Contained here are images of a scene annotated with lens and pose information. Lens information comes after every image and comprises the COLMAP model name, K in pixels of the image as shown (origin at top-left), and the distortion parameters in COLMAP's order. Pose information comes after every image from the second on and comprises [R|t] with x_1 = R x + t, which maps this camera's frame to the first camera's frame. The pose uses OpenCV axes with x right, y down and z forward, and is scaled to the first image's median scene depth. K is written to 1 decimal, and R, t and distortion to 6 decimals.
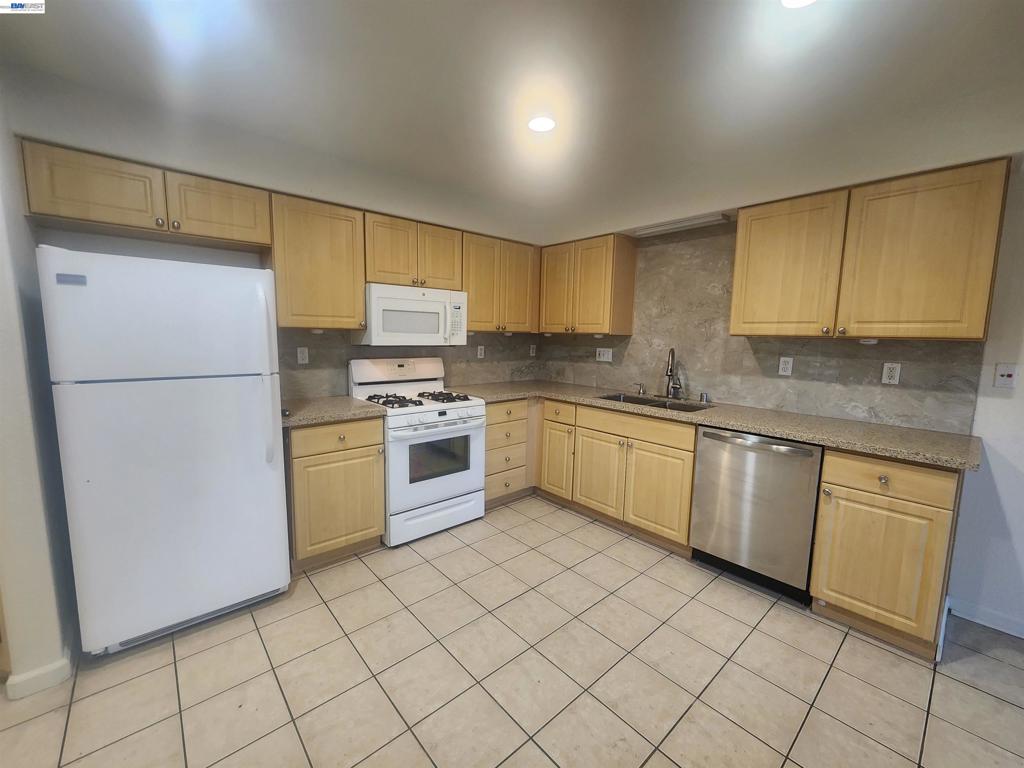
lens RADIAL K [[420.6, 0, 513.9], [0, 420.6, 383.8], [0, 0, 1]] dist [-0.000634, 0.000179]
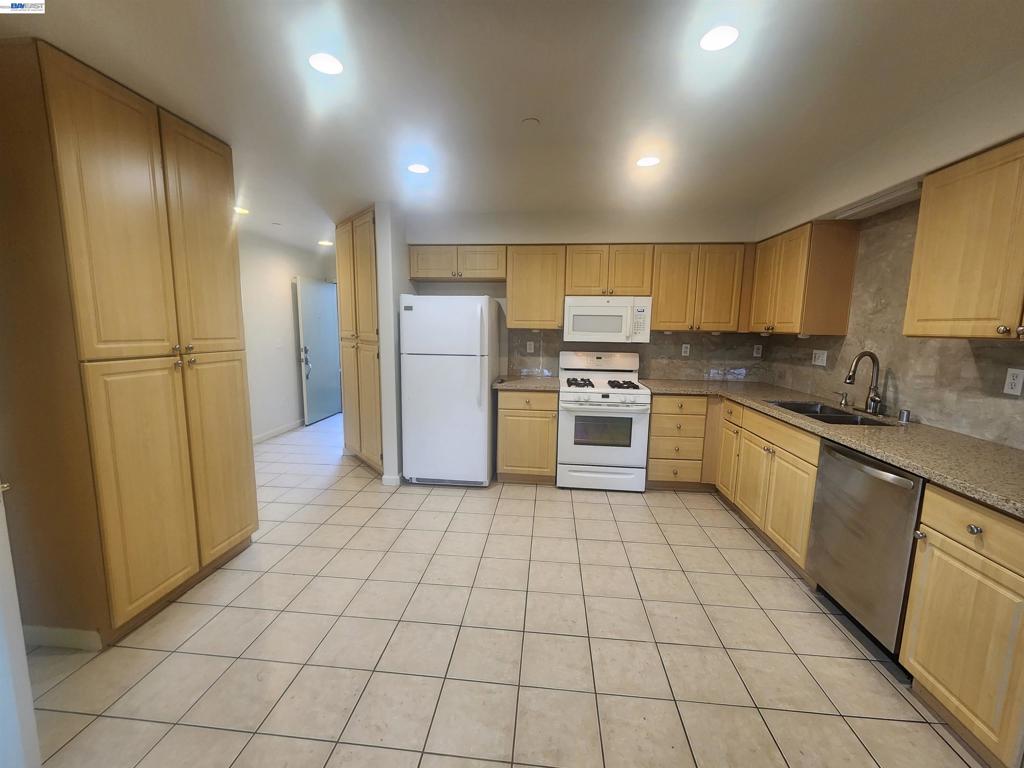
lens RADIAL K [[429.3, 0, 508.1], [0, 429.3, 382.9], [0, 0, 1]] dist [-0.001770, -0.000274]
pose [[0.674400, 0.088927, -0.732991, 0.585883], [-0.089830, 0.995228, 0.038093, 0.008556], [0.732881, 0.040155, 0.679170, -0.091364]]
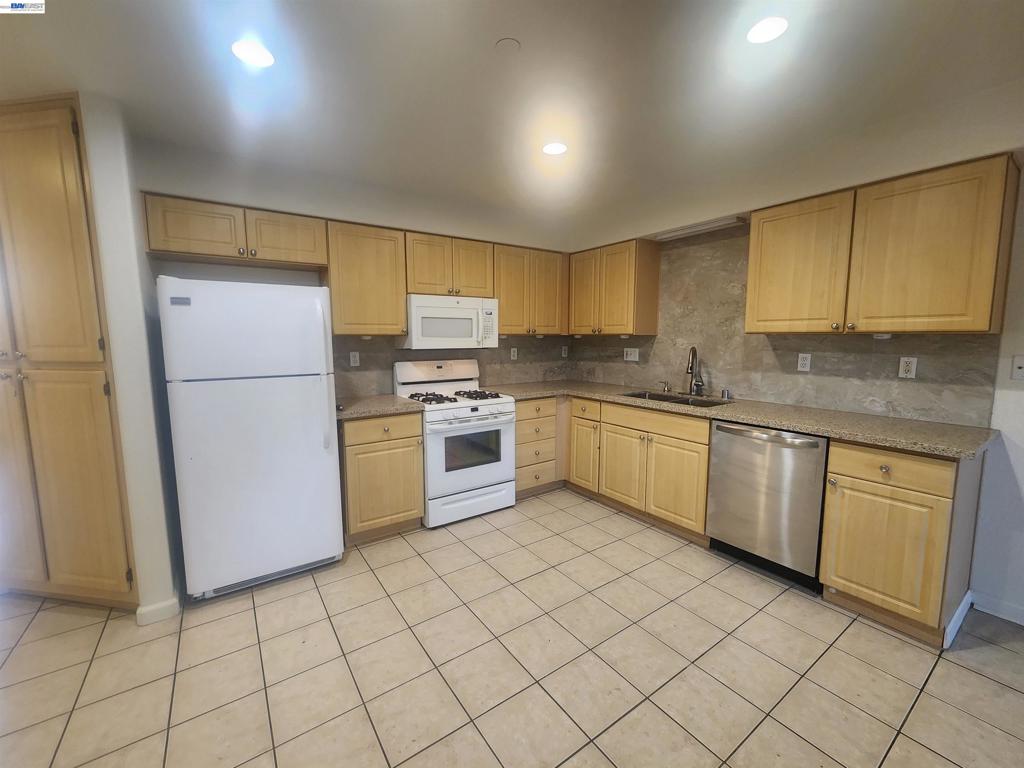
lens RADIAL K [[423.7, 0, 515.3], [0, 423.7, 383.0], [0, 0, 1]] dist [-0.000519, -0.000201]
pose [[0.993460, -0.008475, -0.113863, 0.065187], [0.007378, 0.999922, -0.010050, 0.013205], [0.113939, 0.009144, 0.993446, -0.097753]]
